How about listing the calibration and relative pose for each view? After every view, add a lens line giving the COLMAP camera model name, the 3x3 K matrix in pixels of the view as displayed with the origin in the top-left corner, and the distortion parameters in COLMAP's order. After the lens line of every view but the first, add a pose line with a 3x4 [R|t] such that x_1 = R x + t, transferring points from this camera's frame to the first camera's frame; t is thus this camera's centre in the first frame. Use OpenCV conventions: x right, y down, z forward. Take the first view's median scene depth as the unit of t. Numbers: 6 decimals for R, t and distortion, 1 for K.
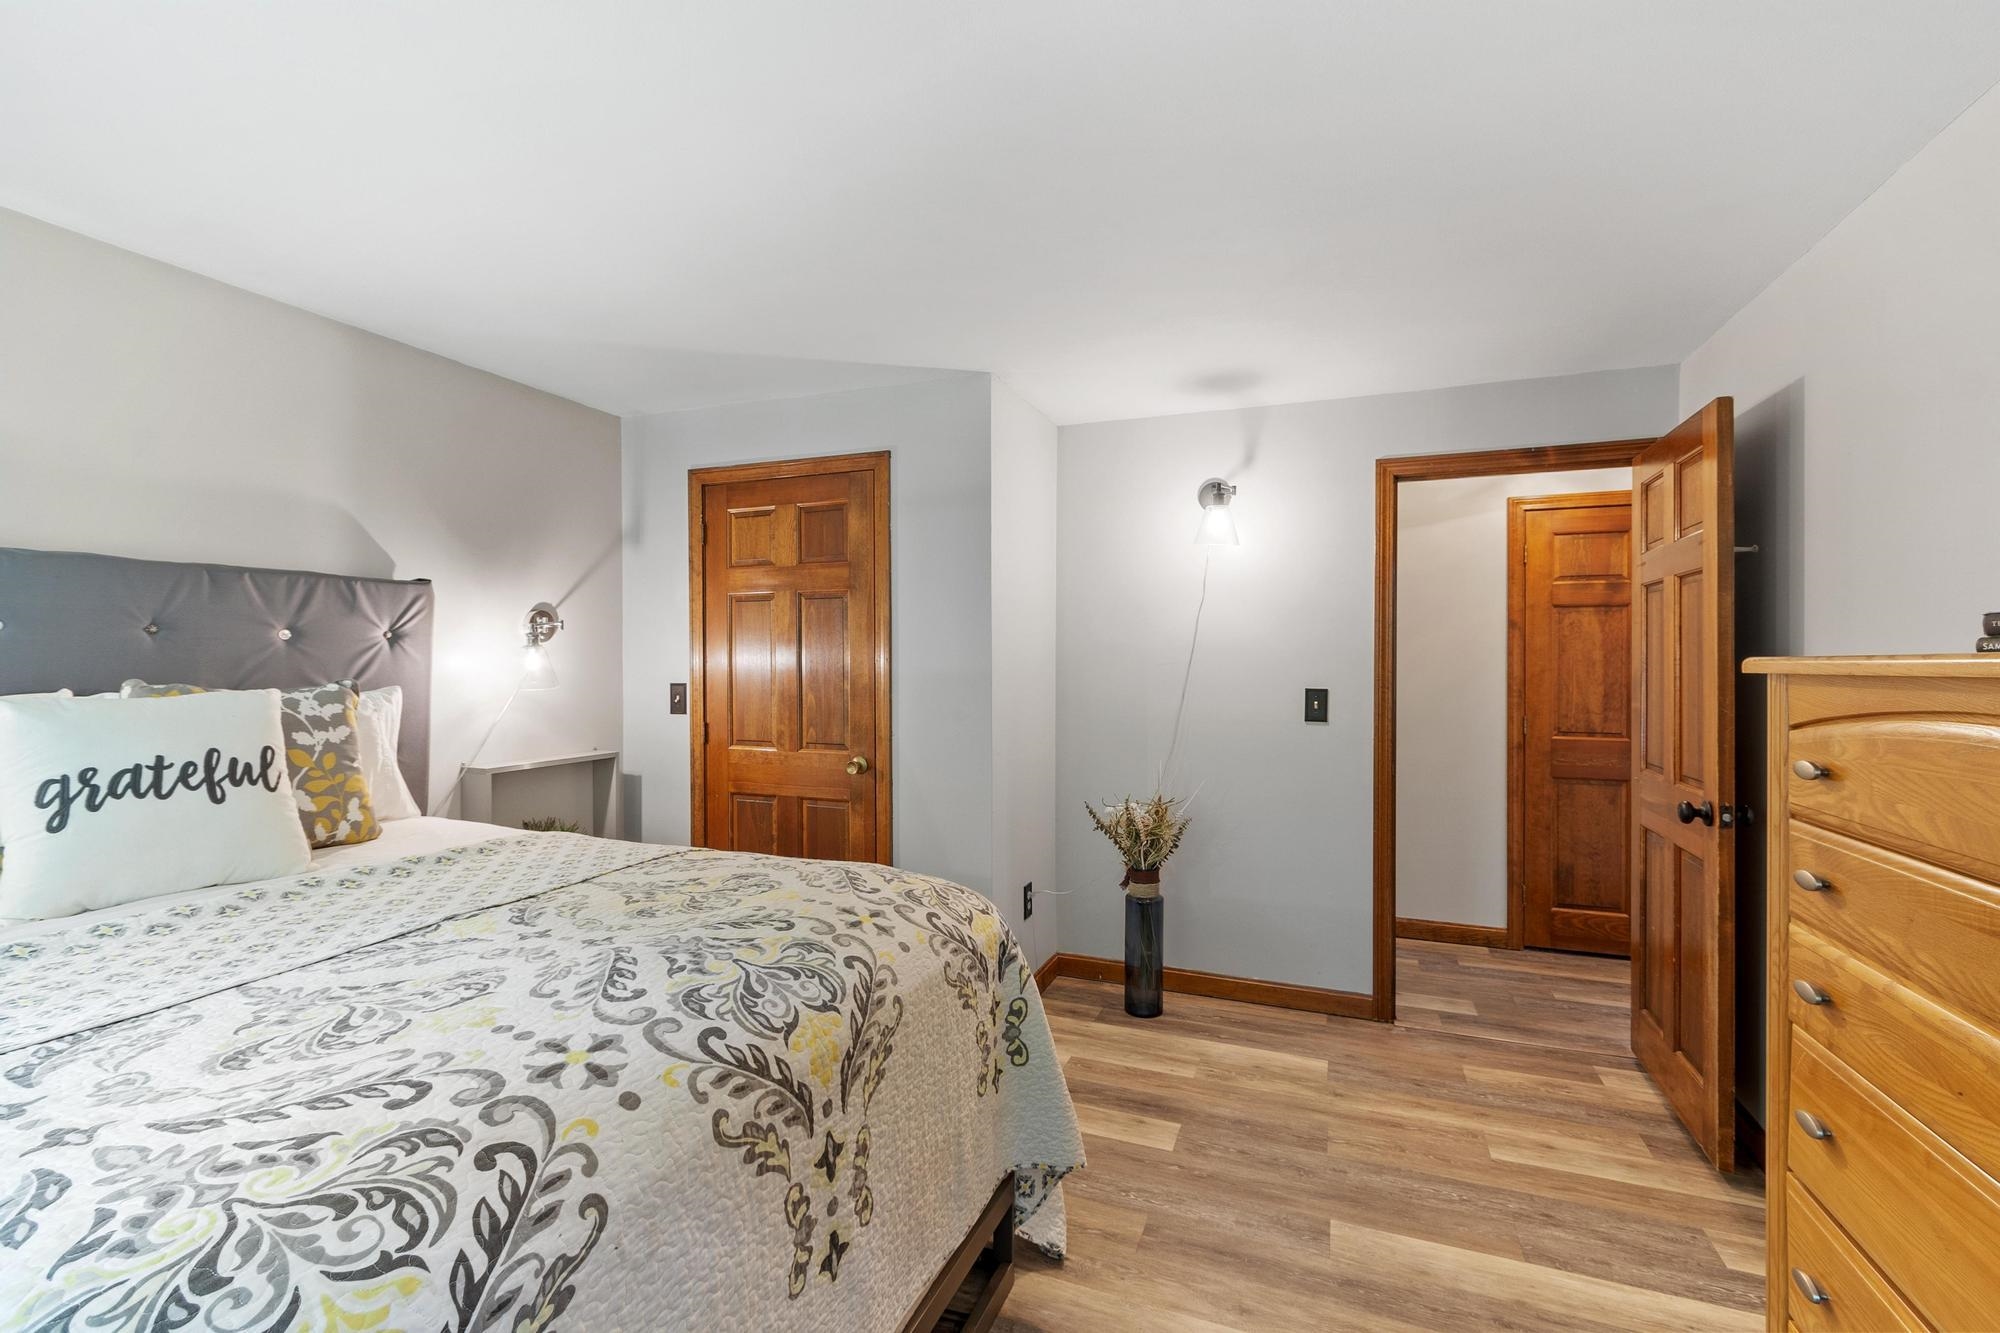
lens RADIAL K [[891.3, 0, 1000.0], [0, 891.3, 666.5], [0, 0, 1]] dist [0.016870, -0.000127]
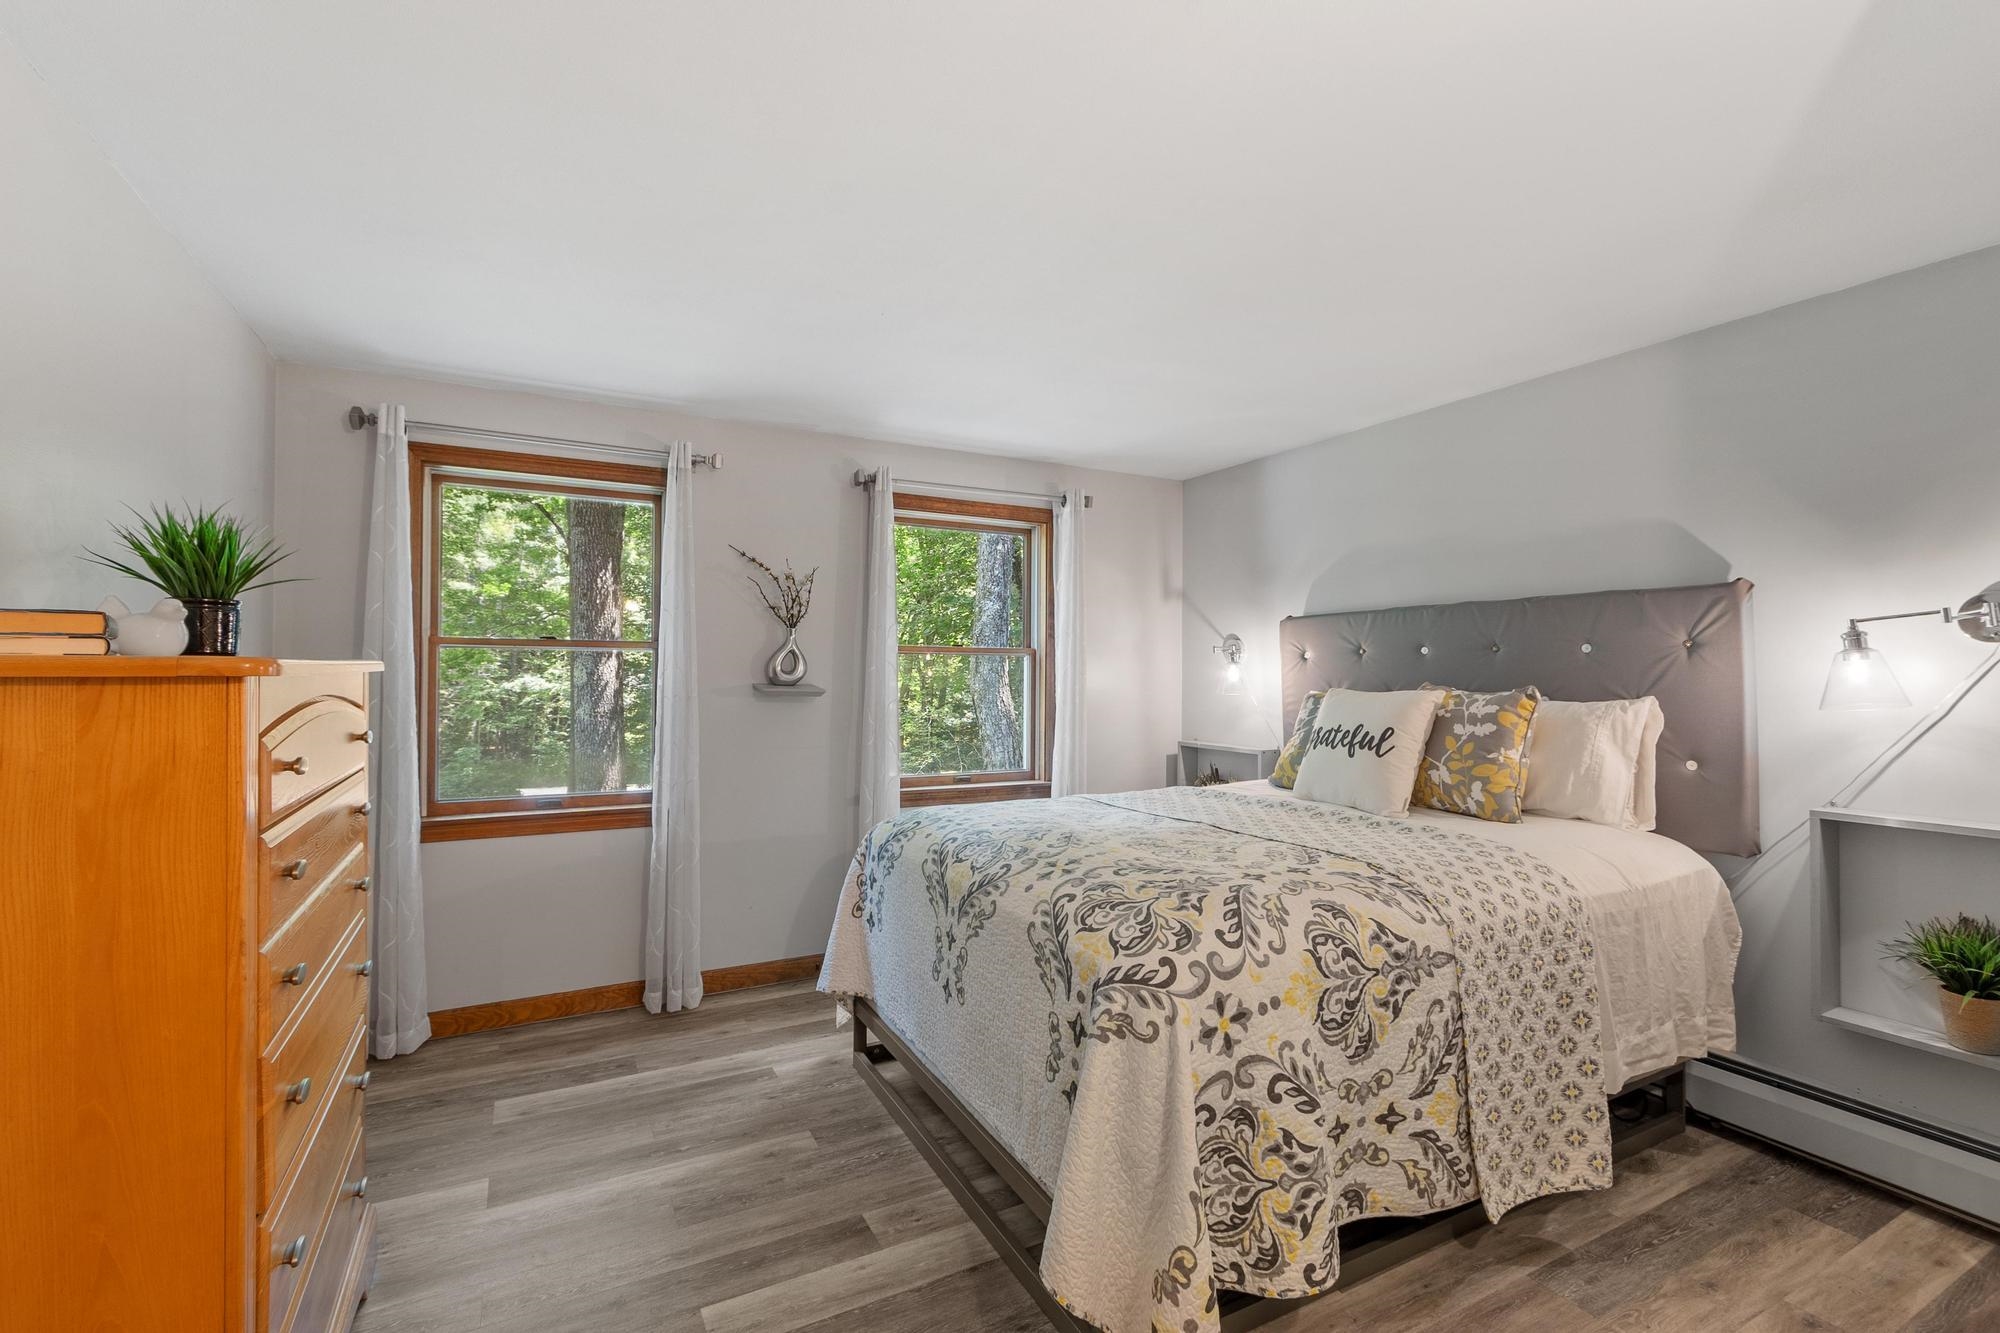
lens RADIAL K [[891.3, 0, 1000.0], [0, 891.3, 666.5], [0, 0, 1]] dist [0.016870, -0.000127]
pose [[-0.669422, -0.003797, -0.742872, 0.851885], [-0.000470, 0.999989, -0.004688, -0.009411], [0.742882, -0.002789, -0.669417, 1.707002]]
